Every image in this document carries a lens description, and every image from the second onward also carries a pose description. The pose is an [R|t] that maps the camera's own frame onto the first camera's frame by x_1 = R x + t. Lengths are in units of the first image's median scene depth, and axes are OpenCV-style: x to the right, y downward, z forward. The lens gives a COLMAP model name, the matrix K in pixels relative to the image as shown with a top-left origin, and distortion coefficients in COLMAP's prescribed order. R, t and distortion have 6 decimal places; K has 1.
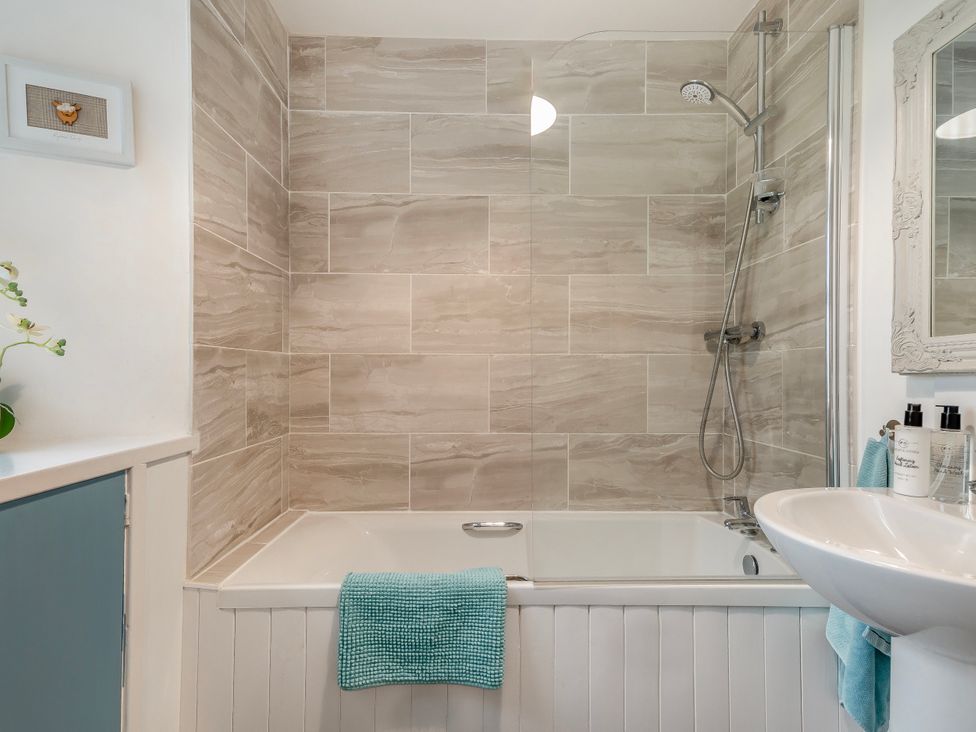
lens RADIAL K [[543.1, 0, 488.0], [0, 543.1, 366.0], [0, 0, 1]] dist [0.001837, 0.000841]
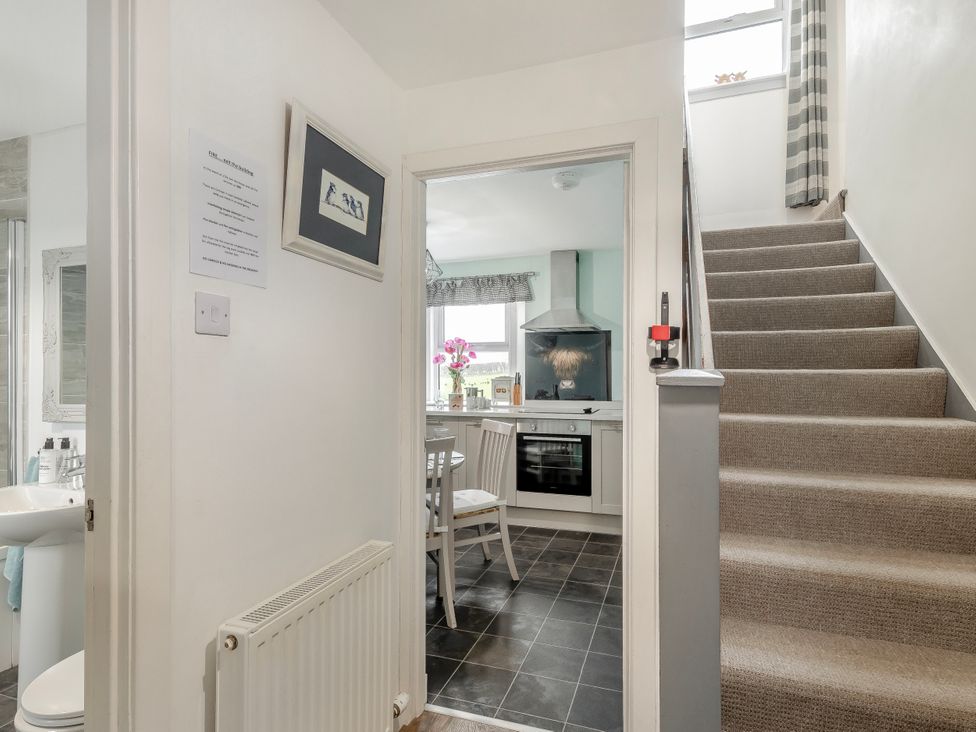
lens RADIAL K [[516.0, 0, 488.0], [0, 516.0, 366.0], [0, 0, 1]] dist [0.001992, 0.000692]
pose [[0.358190, -0.015043, 0.933527, -0.418841], [-0.007262, 0.999795, 0.018897, -0.236926], [-0.933620, -0.013548, 0.358007, -1.171376]]
